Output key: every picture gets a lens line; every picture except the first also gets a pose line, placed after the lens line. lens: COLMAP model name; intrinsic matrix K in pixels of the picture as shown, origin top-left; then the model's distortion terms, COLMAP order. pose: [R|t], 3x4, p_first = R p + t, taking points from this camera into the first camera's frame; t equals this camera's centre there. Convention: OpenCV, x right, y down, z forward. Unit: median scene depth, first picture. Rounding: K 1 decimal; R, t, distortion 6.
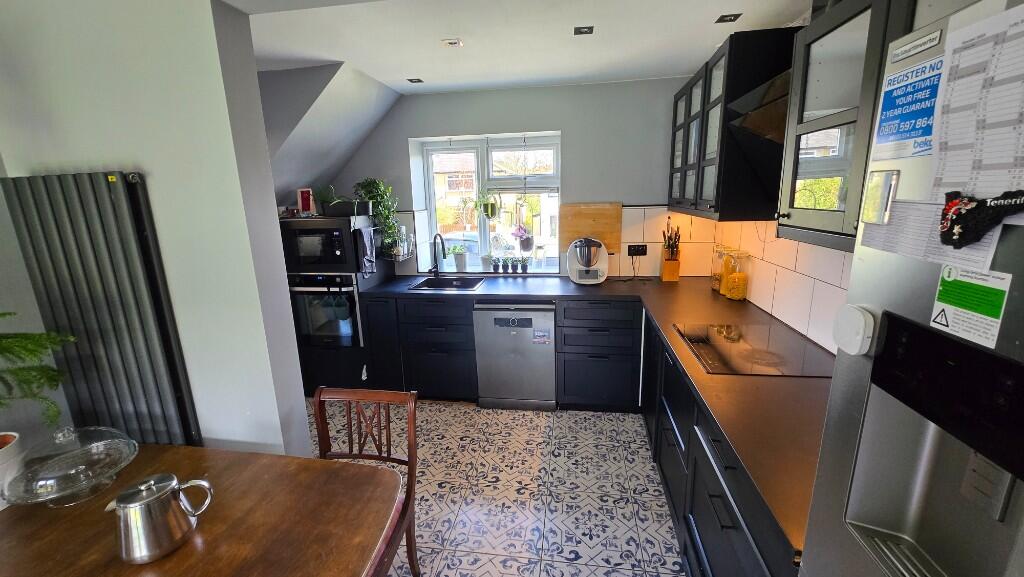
lens RADIAL K [[403.1, 0, 514.3], [0, 403.1, 283.8], [0, 0, 1]] dist [0.007006, -0.000010]
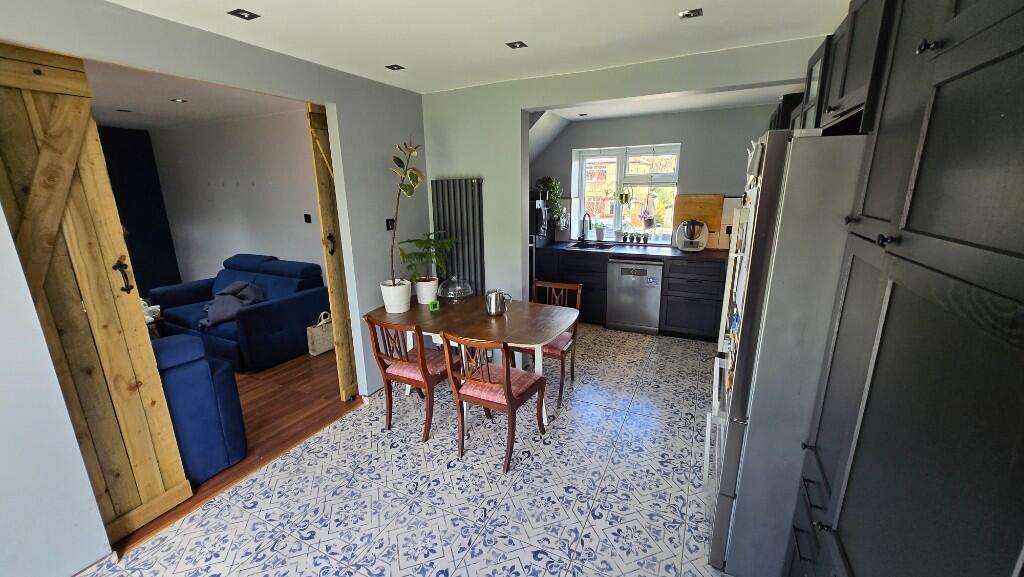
lens RADIAL K [[403.1, 0, 514.3], [0, 403.1, 283.8], [0, 0, 1]] dist [0.007006, -0.000010]
pose [[0.950931, 0.084595, -0.297614, 0.024047], [-0.077839, 0.996369, 0.034501, 0.115159], [0.299451, -0.009642, 0.954063, -0.558541]]
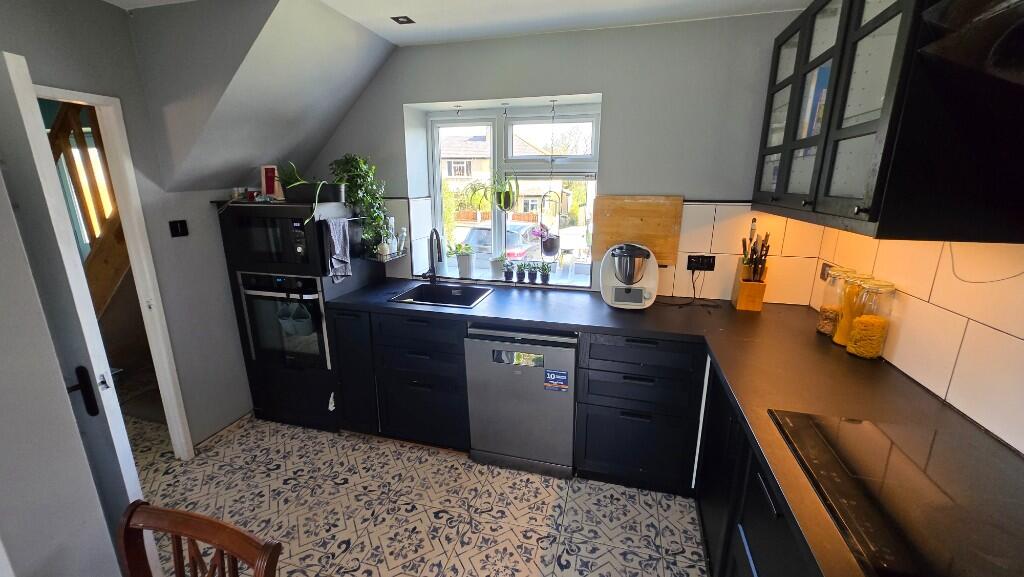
lens RADIAL K [[403.1, 0, 514.3], [0, 403.1, 283.8], [0, 0, 1]] dist [0.007006, -0.000010]
pose [[0.992926, 0.054960, -0.105246, 0.055602], [-0.051934, 0.998160, 0.031287, -0.055527], [0.106772, -0.025600, 0.993954, 0.265084]]
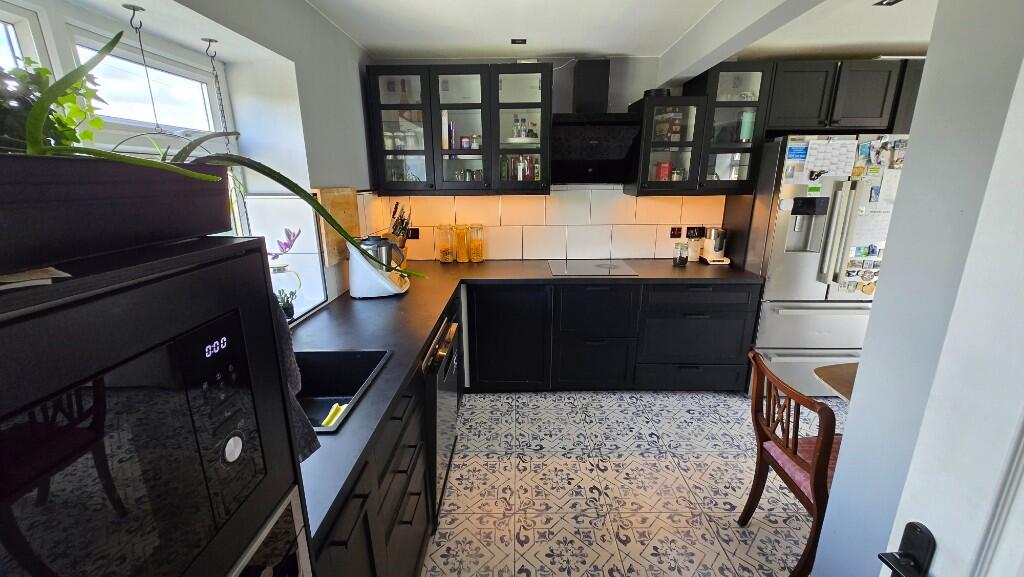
lens RADIAL K [[403.1, 0, 514.3], [0, 403.1, 283.8], [0, 0, 1]] dist [0.007006, -0.000010]
pose [[-0.140758, -0.222967, 0.964610, -0.592791], [0.223698, 0.941952, 0.250373, -0.158462], [-0.964441, 0.251023, -0.082710, 0.855153]]
